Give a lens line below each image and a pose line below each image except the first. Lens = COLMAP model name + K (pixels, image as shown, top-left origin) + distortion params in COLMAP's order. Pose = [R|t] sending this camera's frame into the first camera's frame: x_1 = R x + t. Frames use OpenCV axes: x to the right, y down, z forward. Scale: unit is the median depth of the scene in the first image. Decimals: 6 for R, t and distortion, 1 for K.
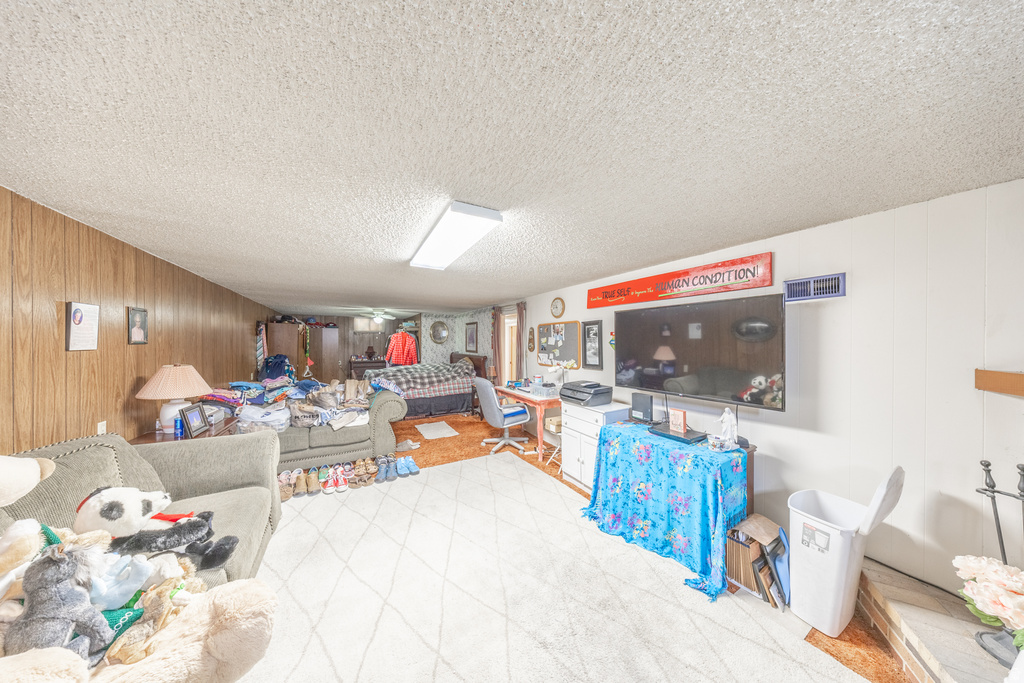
lens RADIAL K [[298.0, 0, 516.0], [0, 298.0, 341.2], [0, 0, 1]] dist [-0.009335, 0.000965]
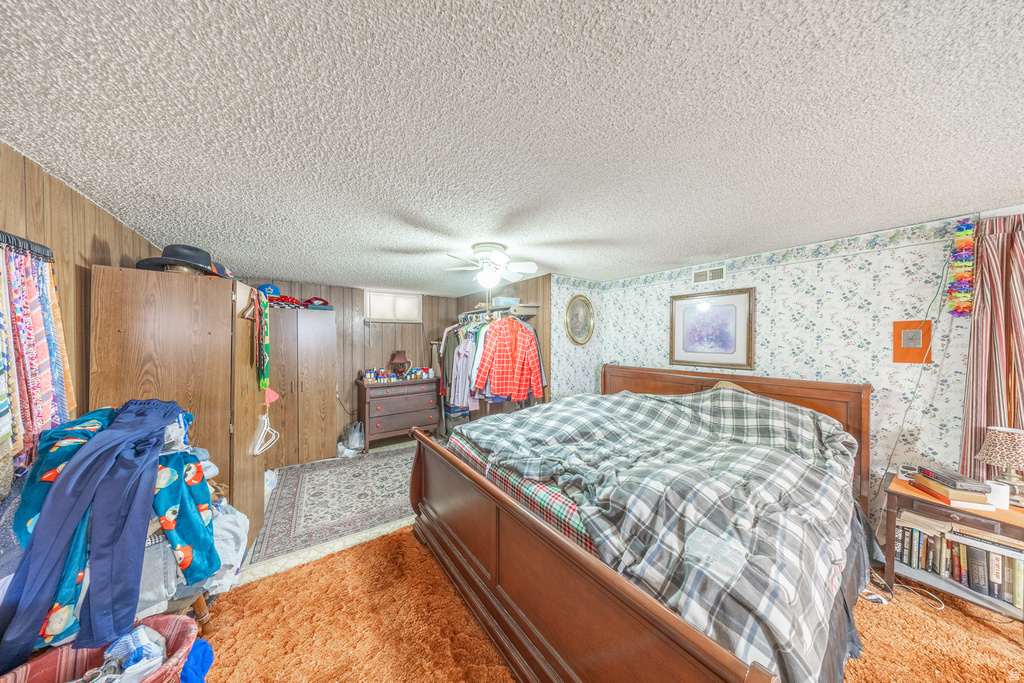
lens RADIAL K [[298.0, 0, 508.9], [0, 298.0, 342.6], [0, 0, 1]] dist [-0.009335, 0.000965]
pose [[0.993932, -0.001866, 0.109981, -0.419261], [0.000969, 0.999966, 0.008203, 0.000733], [-0.109993, -0.008047, 0.993900, 0.574310]]
